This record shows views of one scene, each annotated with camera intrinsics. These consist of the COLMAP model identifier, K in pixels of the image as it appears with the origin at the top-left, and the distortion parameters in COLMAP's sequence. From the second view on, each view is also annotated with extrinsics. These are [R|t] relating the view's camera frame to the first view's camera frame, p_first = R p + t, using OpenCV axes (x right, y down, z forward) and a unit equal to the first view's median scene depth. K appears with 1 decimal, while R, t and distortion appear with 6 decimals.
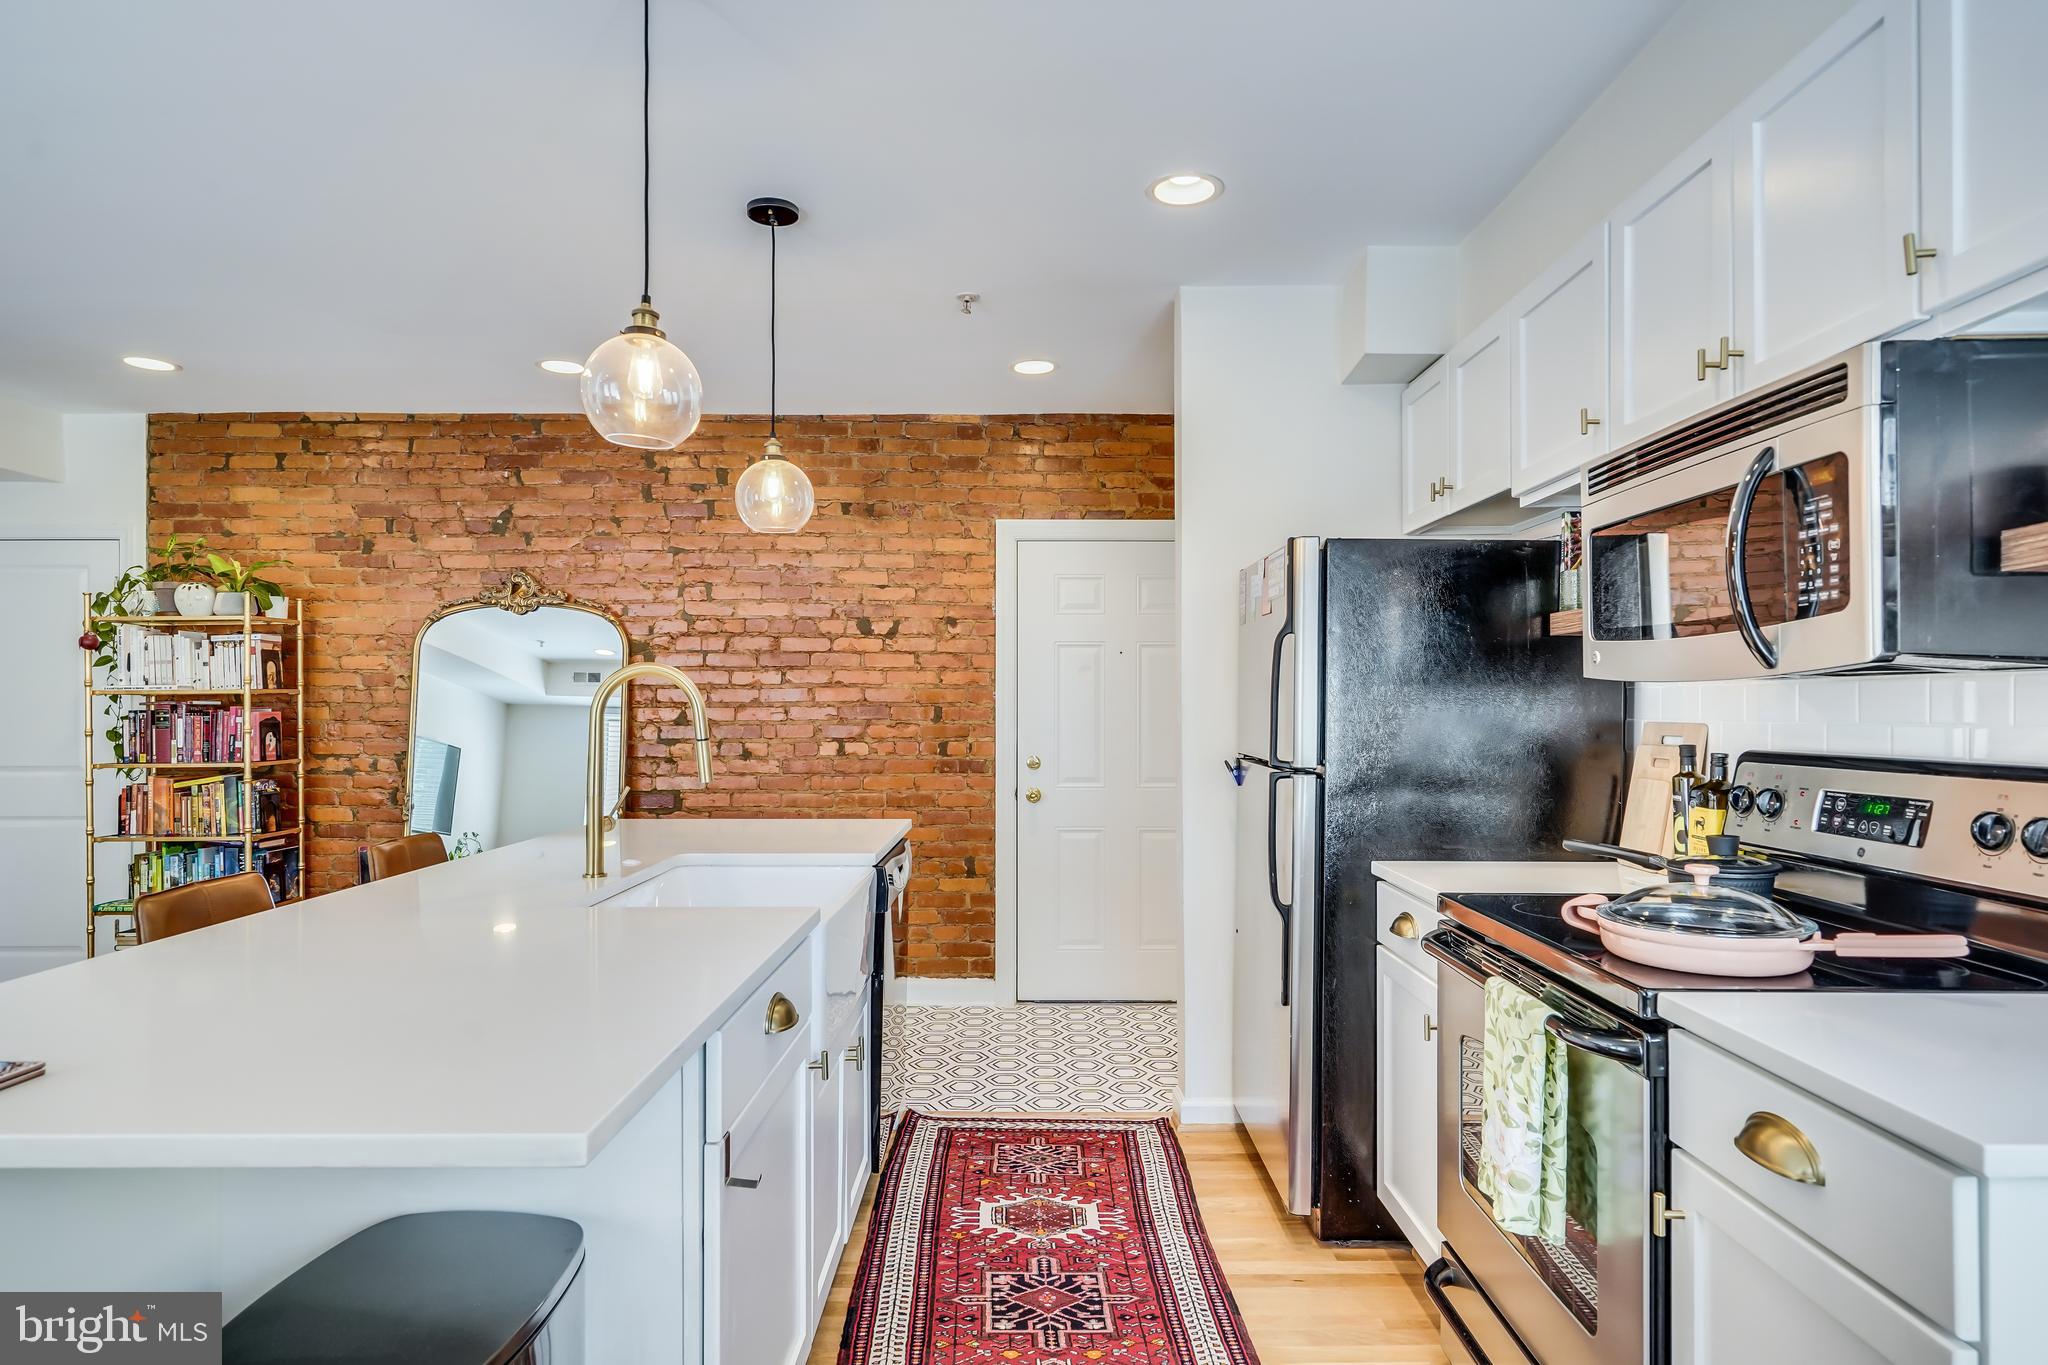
lens RADIAL K [[1126.9, 0, 1026.9], [0, 1126.9, 702.9], [0, 0, 1]] dist [0.000637, 0.000753]
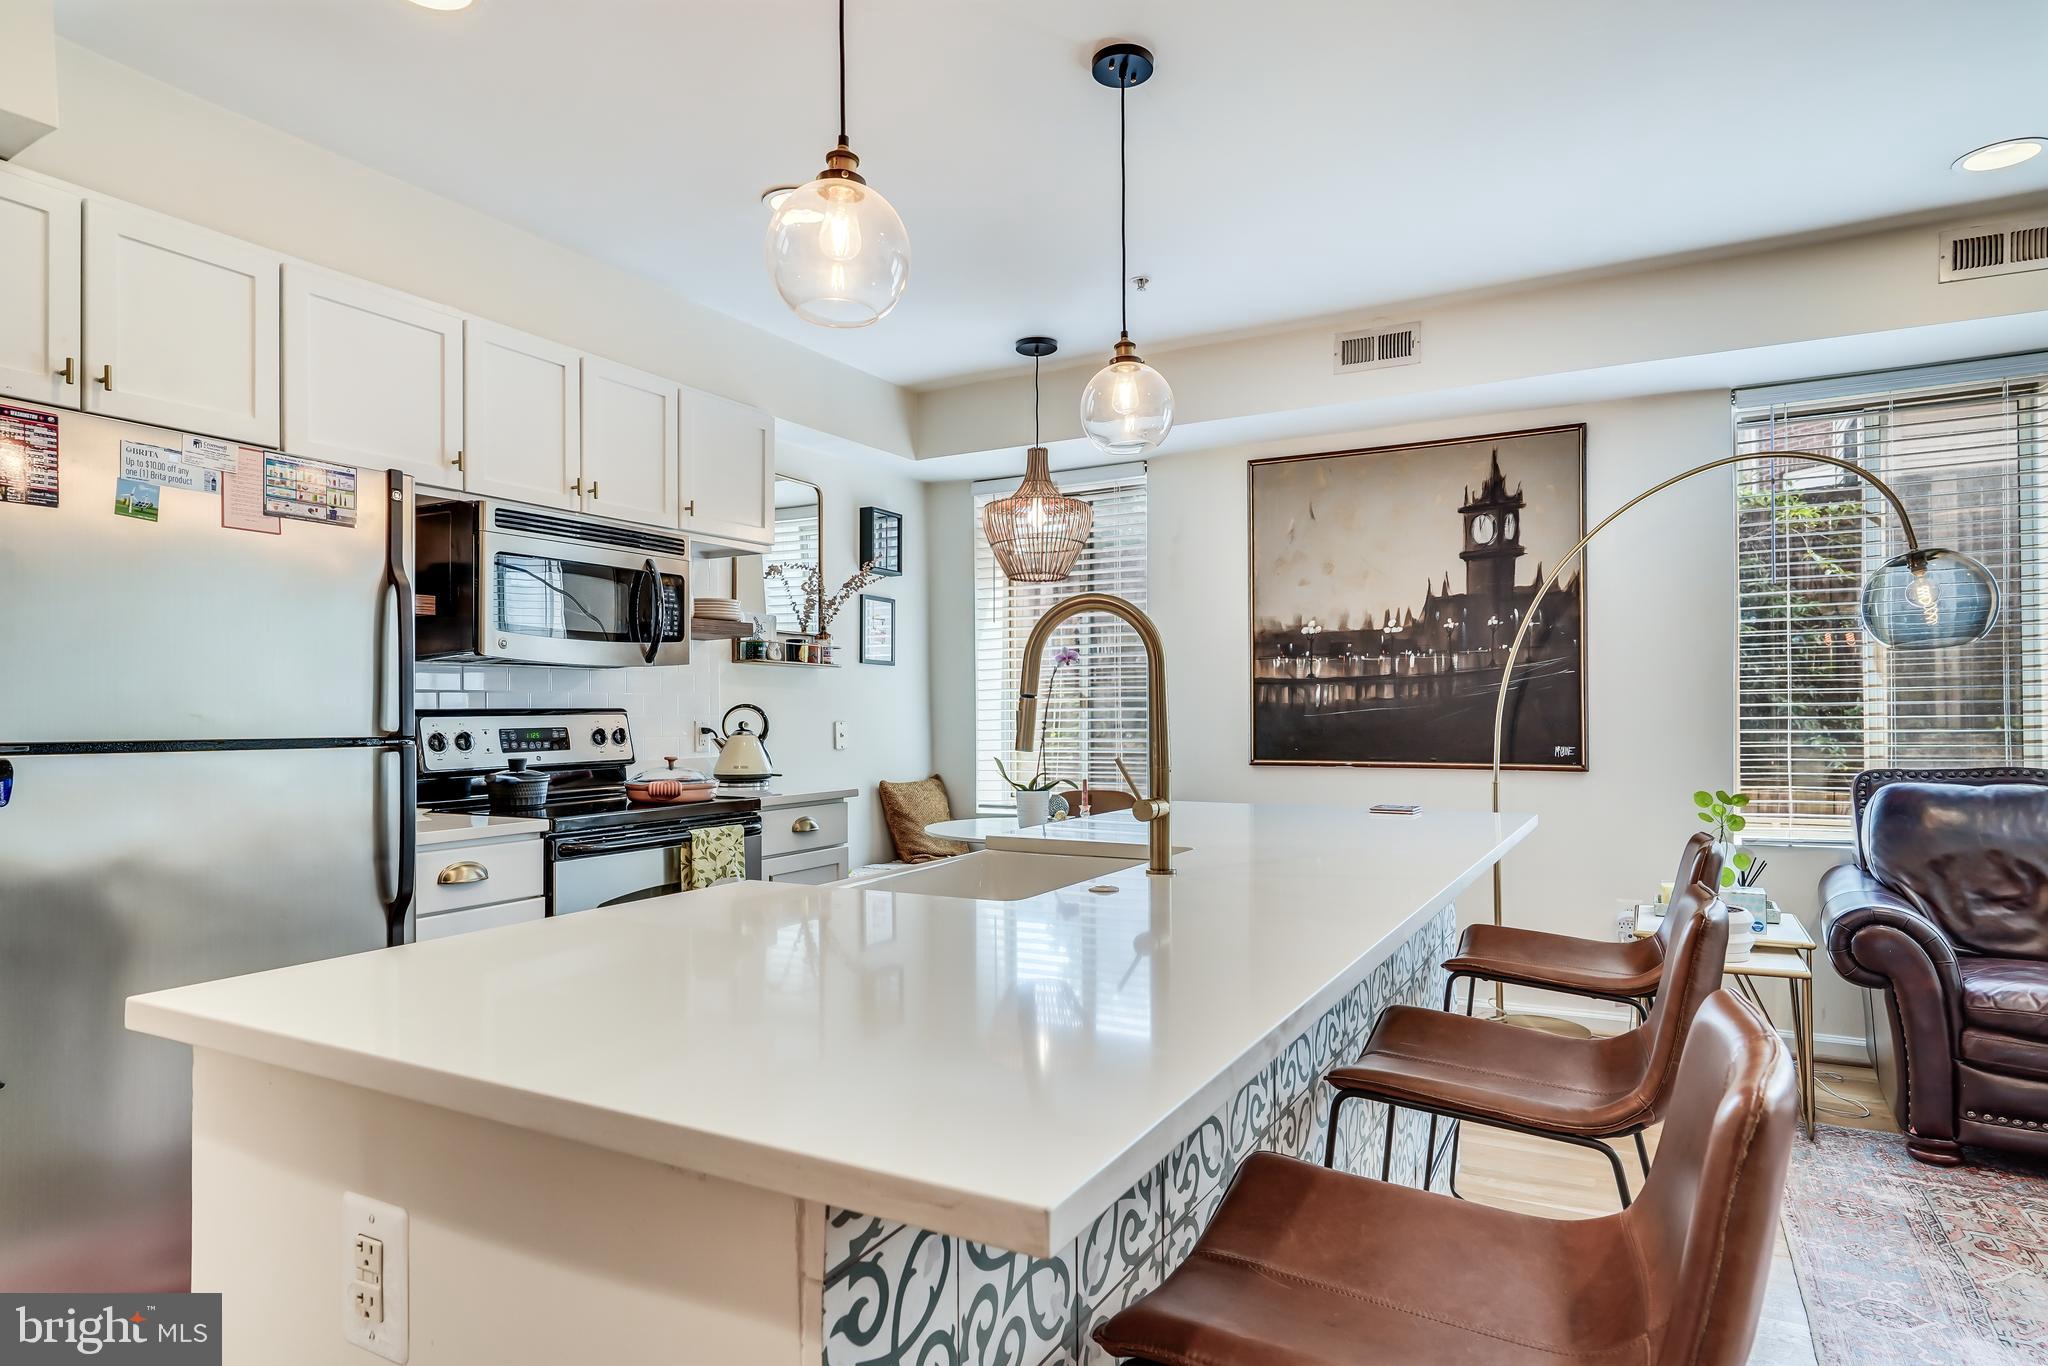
lens RADIAL K [[1158.9, 0, 1019.8], [0, 1158.9, 705.2], [0, 0, 1]] dist [0.006758, 0.001095]
pose [[-0.874213, 0.005797, 0.485508, -0.330880], [0.003505, 0.999978, -0.005630, 0.021022], [-0.485530, -0.003220, -0.874214, 0.843067]]
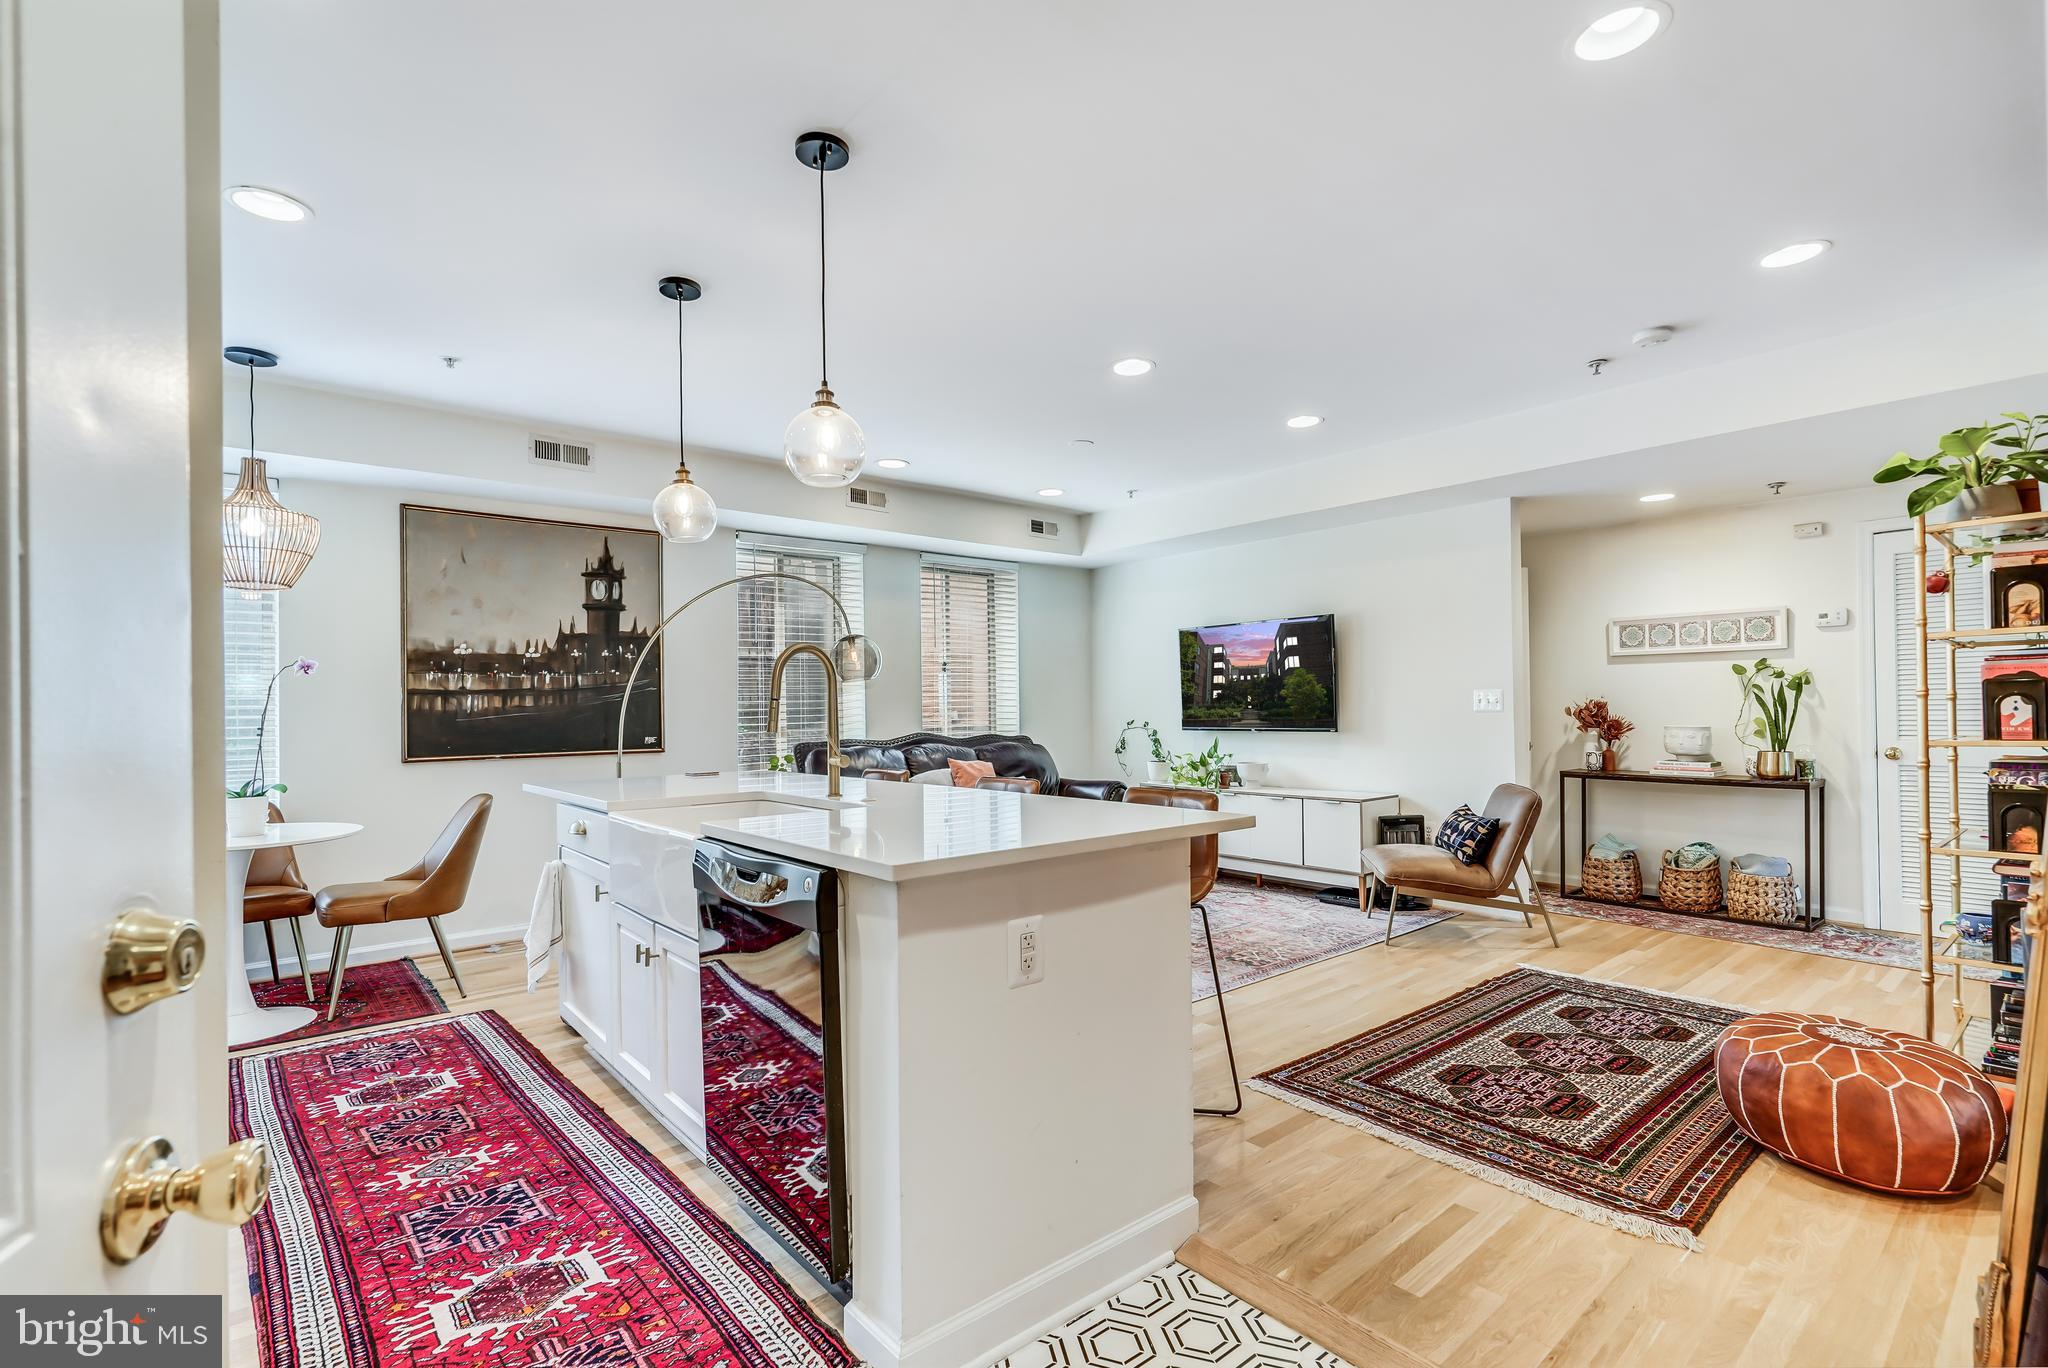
lens RADIAL K [[943.9, 0, 1029.5], [0, 943.9, 699.3], [0, 0, 1]] dist [-0.002144, 0.000415]
pose [[-0.764042, 0.003792, -0.645156, 0.094674], [0.015175, 0.999812, -0.012095, 0.024324], [0.644988, -0.019031, -0.763955, 1.002442]]
